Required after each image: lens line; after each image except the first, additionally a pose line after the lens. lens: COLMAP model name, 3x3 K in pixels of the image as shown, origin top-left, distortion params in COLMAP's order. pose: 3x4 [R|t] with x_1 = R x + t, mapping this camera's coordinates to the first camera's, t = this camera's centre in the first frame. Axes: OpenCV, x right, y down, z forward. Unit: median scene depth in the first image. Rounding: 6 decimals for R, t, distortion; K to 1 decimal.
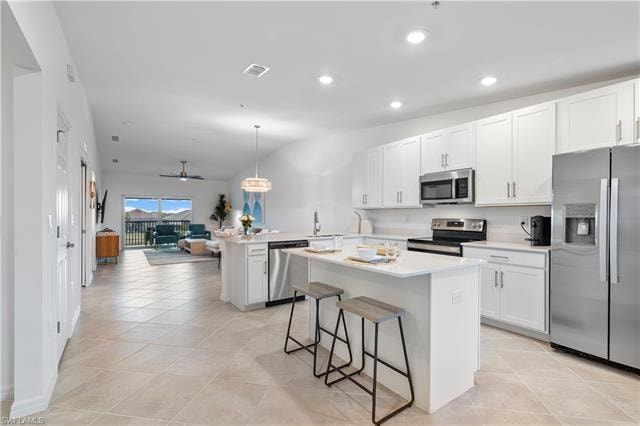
lens RADIAL K [[301.9, 0, 320.2], [0, 301.9, 215.4], [0, 0, 1]] dist [0.001617, 0.001450]
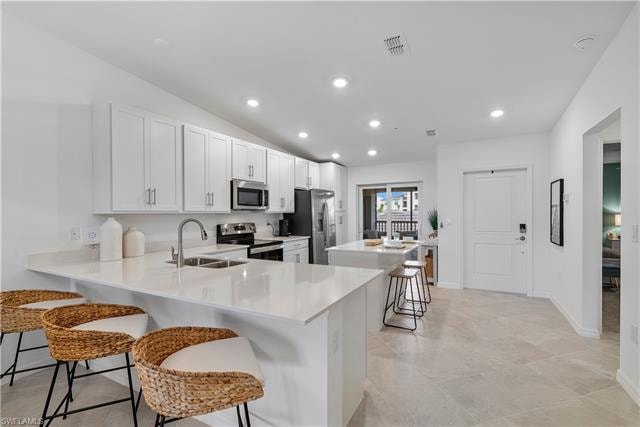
lens RADIAL K [[301.9, 0, 320.2], [0, 301.9, 215.9], [0, 0, 1]] dist [0.001617, 0.001450]
pose [[-0.460417, -0.004743, 0.887690, -0.747823], [0.010327, 0.999889, 0.010698, -0.027549], [-0.887643, 0.014093, -0.460317, 1.369100]]
